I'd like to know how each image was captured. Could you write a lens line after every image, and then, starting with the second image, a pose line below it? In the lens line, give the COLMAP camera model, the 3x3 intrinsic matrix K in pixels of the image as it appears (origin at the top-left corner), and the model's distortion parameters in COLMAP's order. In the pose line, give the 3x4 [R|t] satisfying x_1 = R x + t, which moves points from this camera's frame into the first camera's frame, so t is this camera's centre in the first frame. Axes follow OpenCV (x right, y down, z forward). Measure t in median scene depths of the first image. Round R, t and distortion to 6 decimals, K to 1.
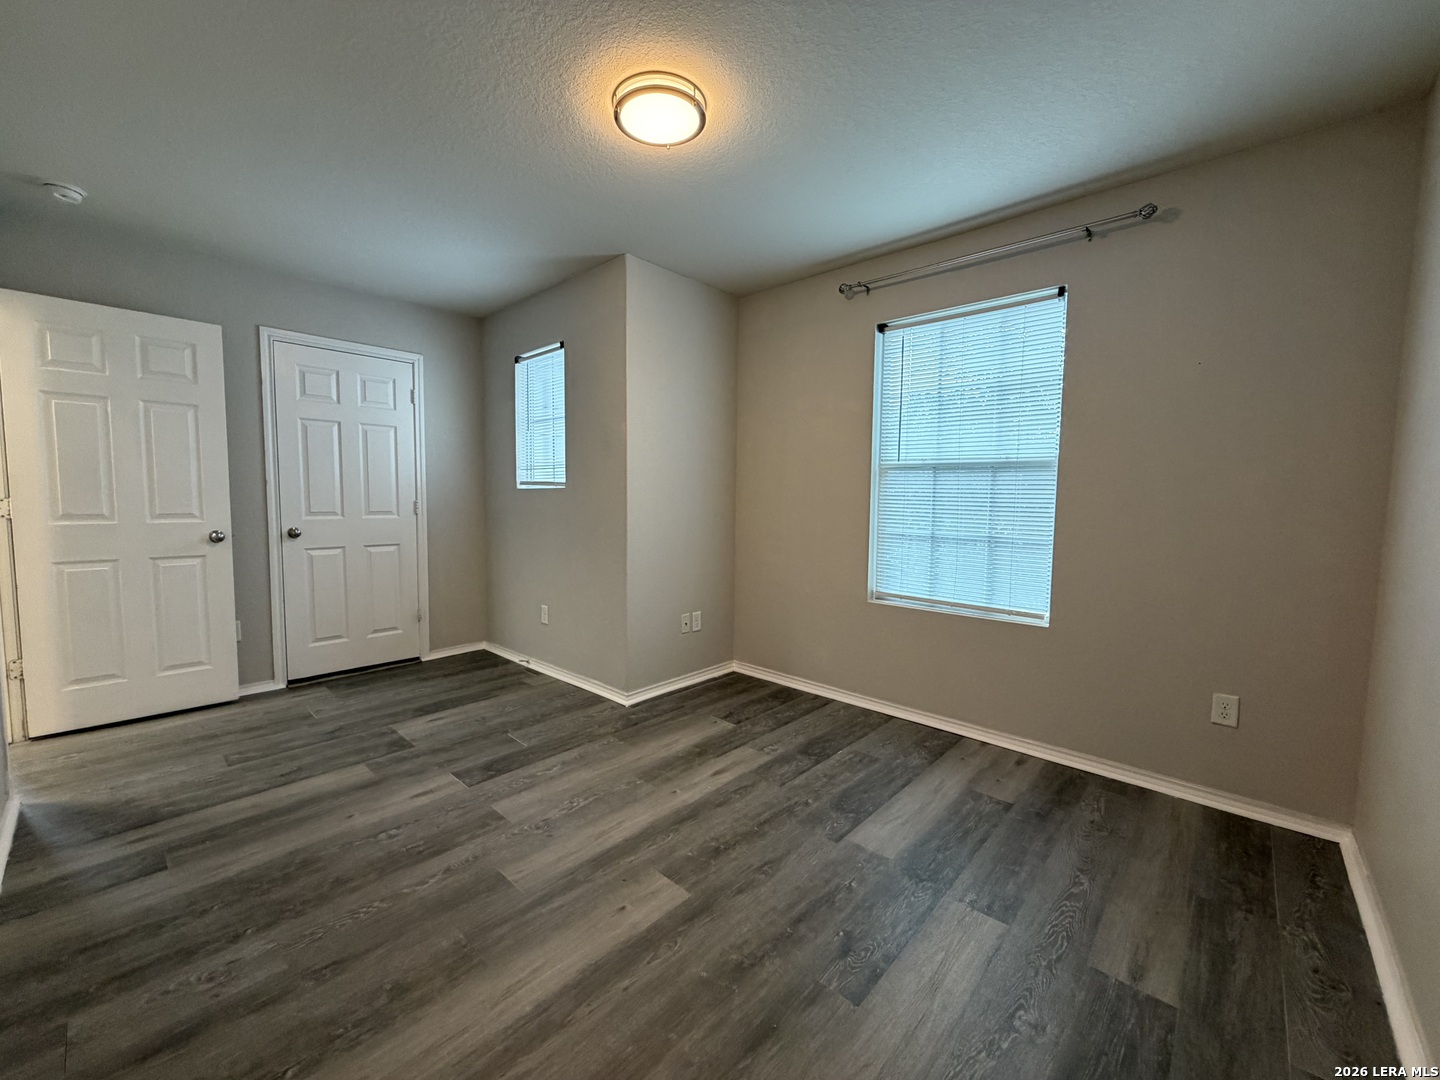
lens RADIAL K [[582.8, 0, 720.0], [0, 582.8, 540.0], [0, 0, 1]] dist [-0.001218, 0.000125]
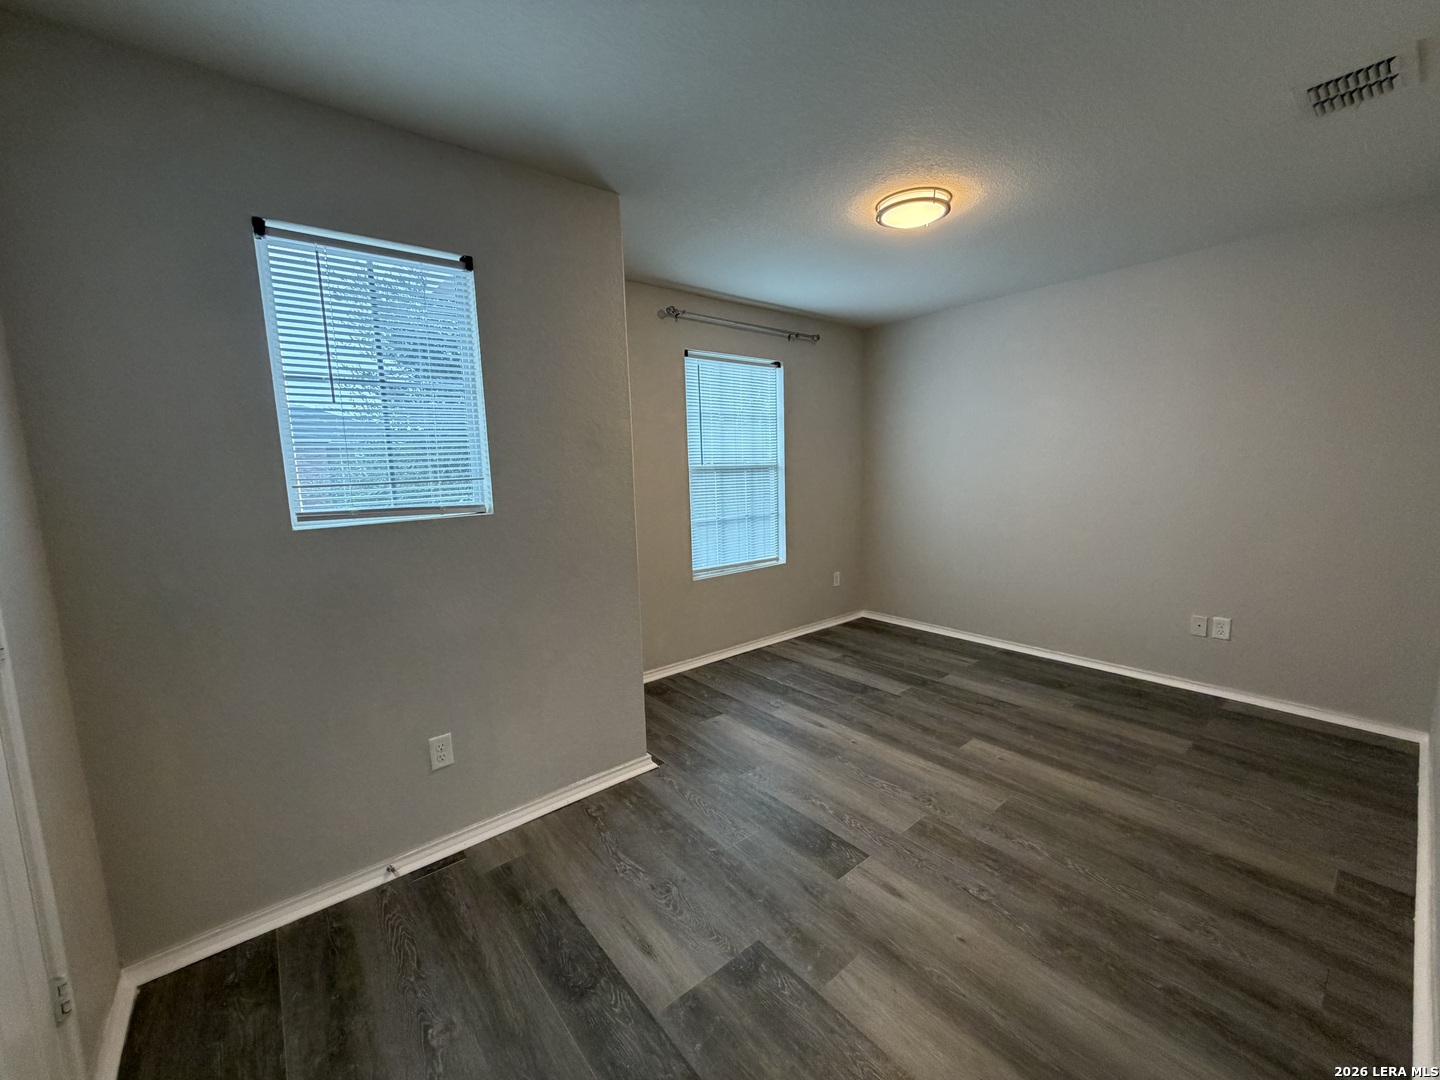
lens RADIAL K [[576.0, 0, 715.3], [0, 576.0, 539.3], [0, 0, 1]] dist [-0.001057, 0.000390]
pose [[0.133820, -0.144404, 0.980428, -1.129477], [0.101164, 0.986149, 0.131439, -0.165320], [-0.985829, 0.081595, 0.146575, 0.967461]]
